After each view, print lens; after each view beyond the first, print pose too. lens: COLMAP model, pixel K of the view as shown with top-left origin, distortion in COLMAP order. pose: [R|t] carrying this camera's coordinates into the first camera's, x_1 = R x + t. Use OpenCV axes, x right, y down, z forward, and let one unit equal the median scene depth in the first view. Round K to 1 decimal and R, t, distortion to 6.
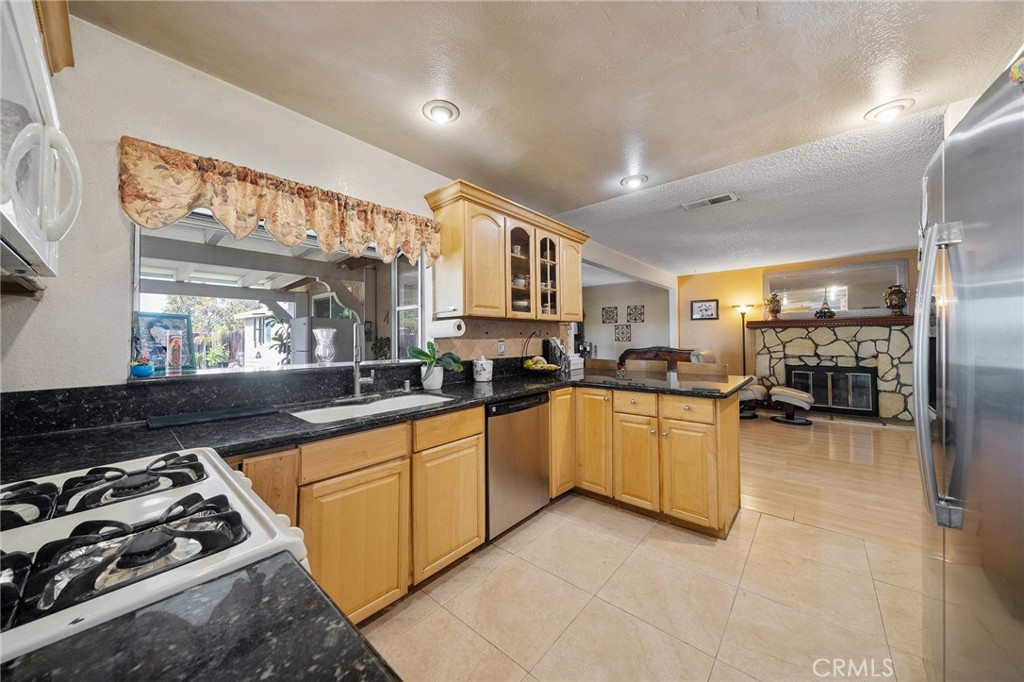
lens RADIAL K [[355.0, 0, 513.4], [0, 355.0, 334.9], [0, 0, 1]] dist [-0.000993, -0.000134]
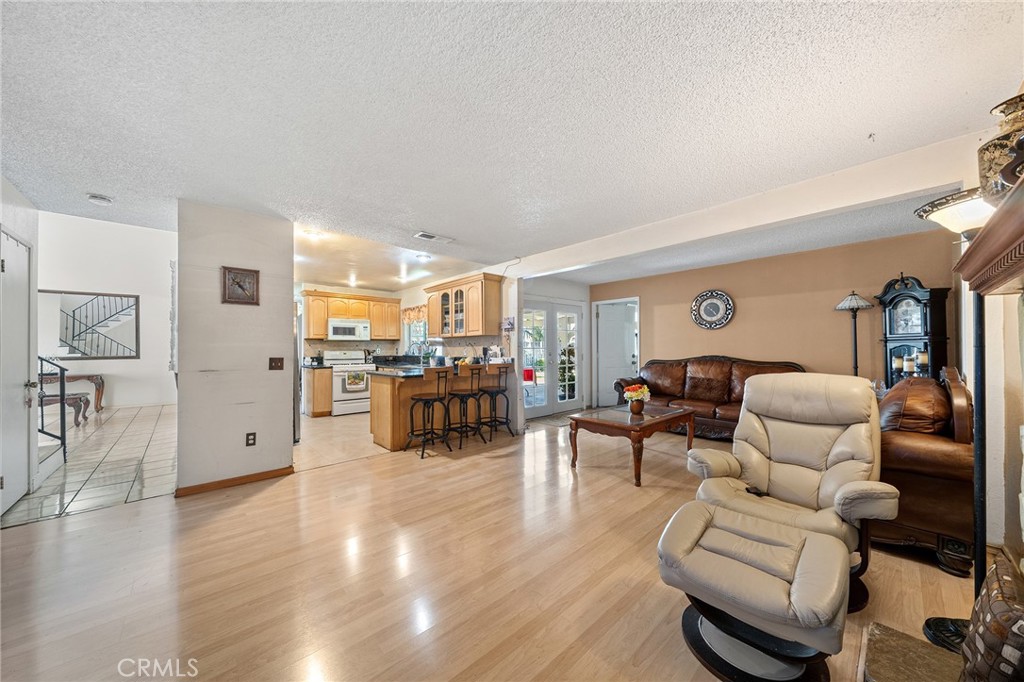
lens RADIAL K [[355.0, 0, 505.0], [0, 355.0, 347.5], [0, 0, 1]] dist [-0.000993, -0.000134]
pose [[-0.125572, 0.004618, -0.992074, 1.069821], [0.019339, 0.999811, 0.002206, 0.008641], [0.991896, -0.018909, -0.125638, 0.849086]]
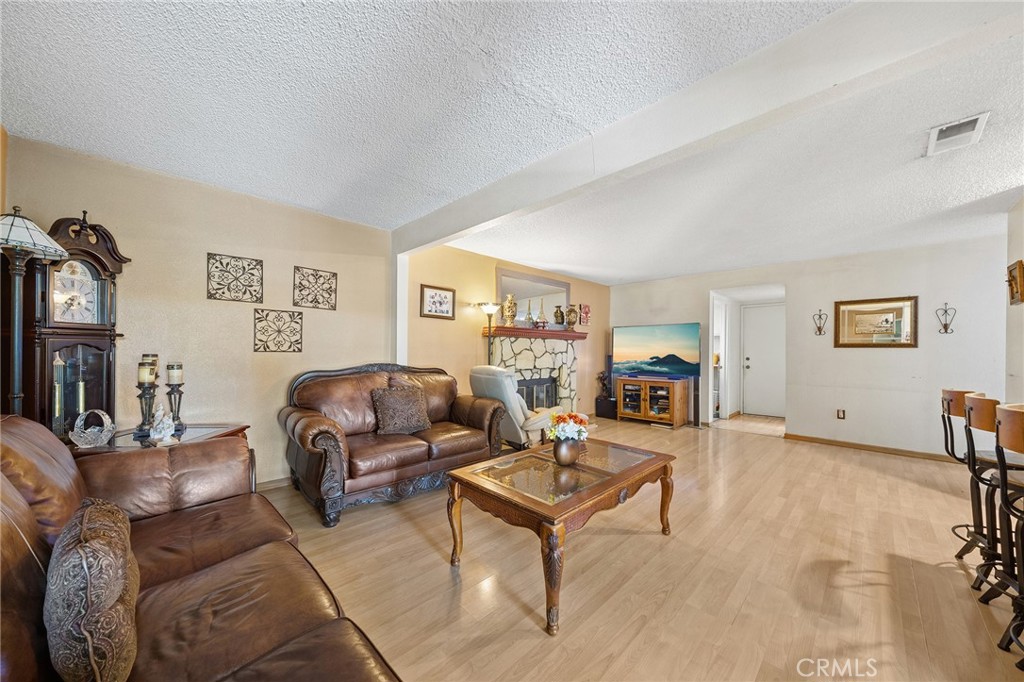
lens RADIAL K [[355.0, 0, 503.2], [0, 355.0, 356.1], [0, 0, 1]] dist [-0.000993, -0.000134]
pose [[0.095852, -0.006612, 0.995374, -0.092912], [-0.022288, 0.999713, 0.008787, 0.020445], [-0.995146, -0.023027, 0.095677, 1.057418]]
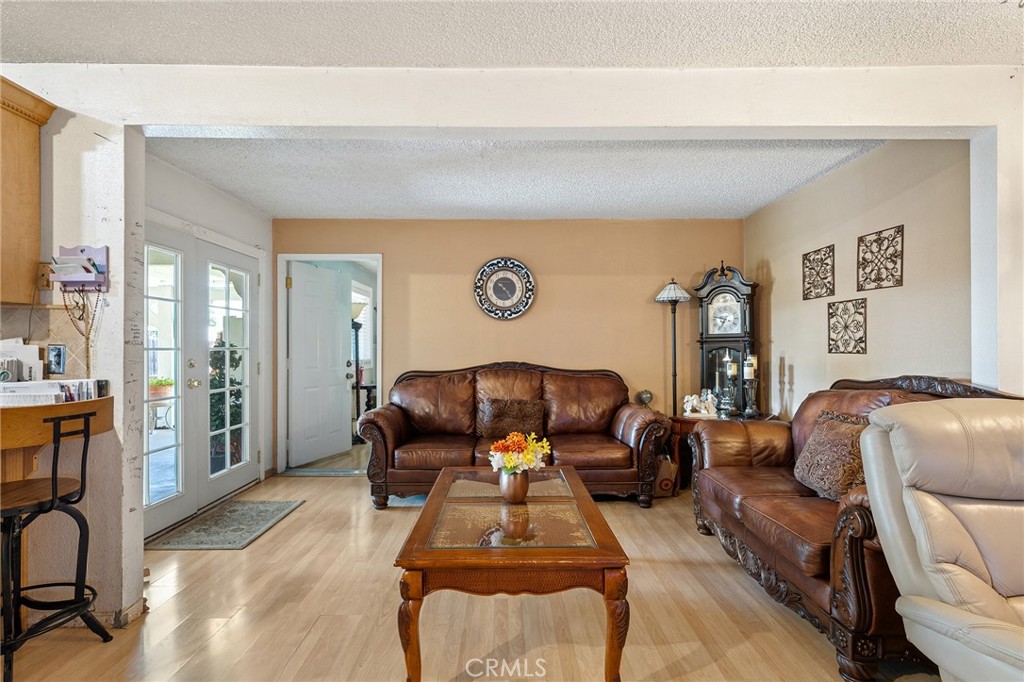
lens RADIAL K [[490.9, 0, 510.1], [0, 490.9, 348.3], [0, 0, 1]] dist [0.006311, -0.002705]
pose [[0.660987, 0.006571, -0.750368, 0.647397], [0.005546, 0.999892, 0.013642, 0.009057], [0.750377, -0.013179, 0.660879, 0.733689]]
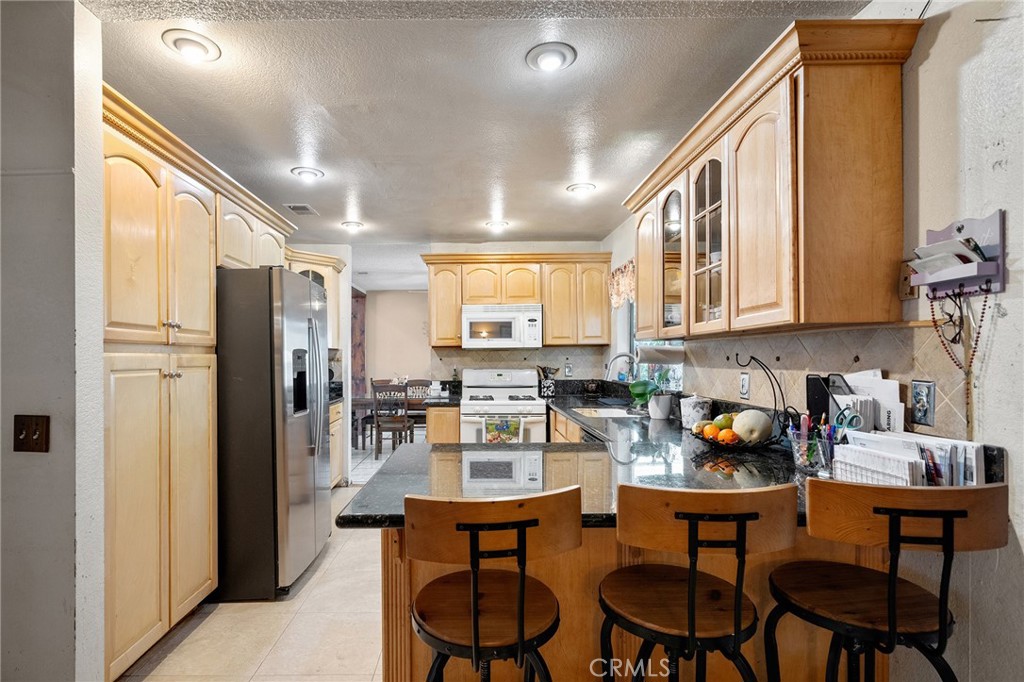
lens RADIAL K [[490.9, 0, 496.7], [0, 490.9, 360.1], [0, 0, 1]] dist [0.006311, -0.002705]
pose [[-0.733736, 0.017943, -0.679198, 0.450906], [0.022534, 0.999744, 0.002067, -0.007420], [0.679061, -0.013789, -0.733952, 0.761044]]
